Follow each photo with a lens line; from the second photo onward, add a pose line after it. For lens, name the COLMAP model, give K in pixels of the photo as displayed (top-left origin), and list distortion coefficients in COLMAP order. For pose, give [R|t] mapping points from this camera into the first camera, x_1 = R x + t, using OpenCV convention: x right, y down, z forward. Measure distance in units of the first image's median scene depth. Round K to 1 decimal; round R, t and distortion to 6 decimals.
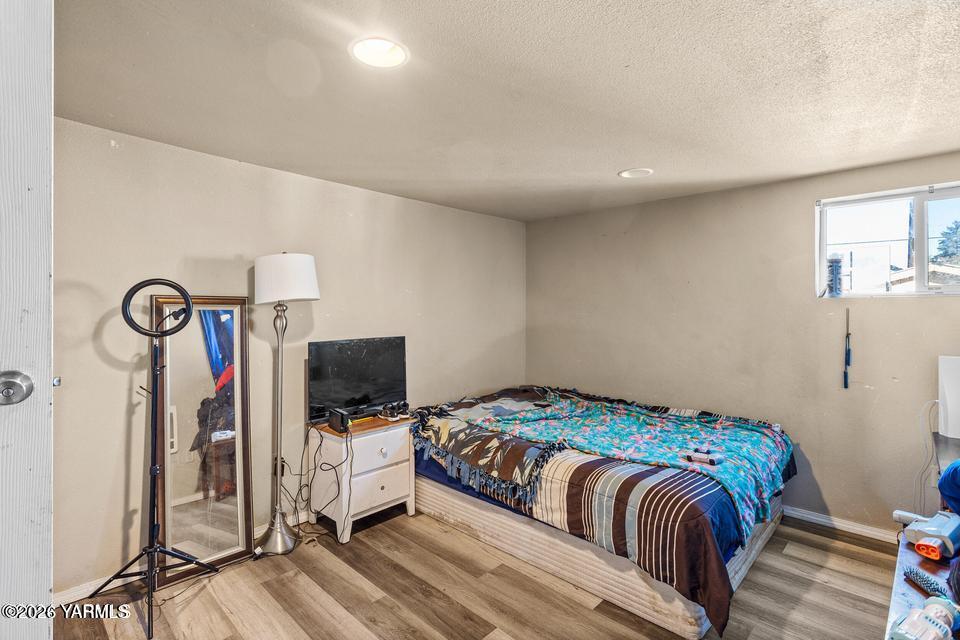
lens RADIAL K [[468.1, 0, 481.1], [0, 468.1, 310.0], [0, 0, 1]] dist [-0.000483, -0.000060]
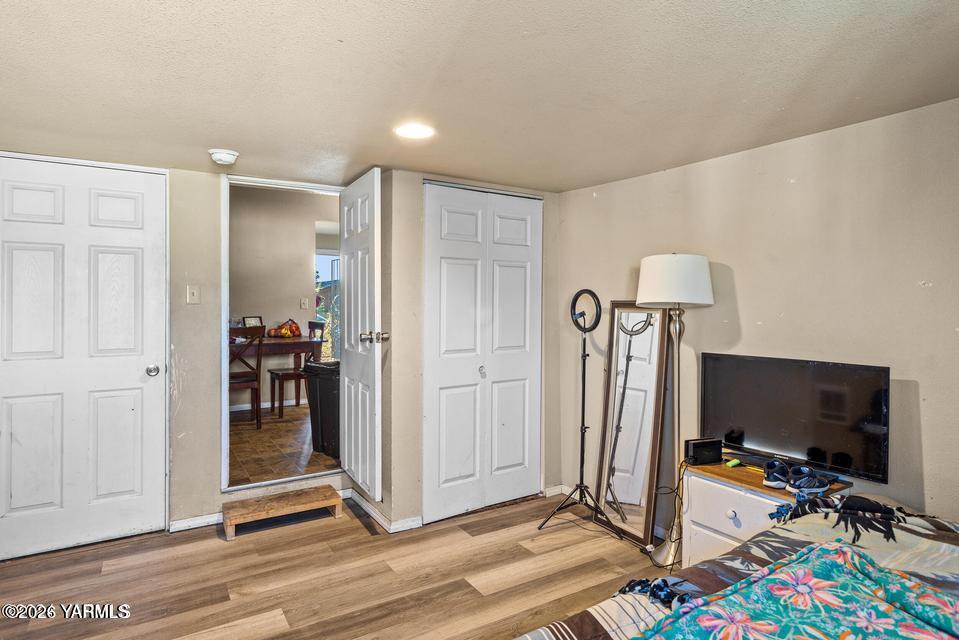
lens RADIAL K [[510.0, 0, 476.7], [0, 510.0, 310.6], [0, 0, 1]] dist [-0.002384, 0.000851]
pose [[-0.208521, 0.004911, -0.978006, 0.687655], [-0.013029, 0.999885, 0.007799, -0.010649], [0.977931, 0.014369, -0.208433, 0.838411]]
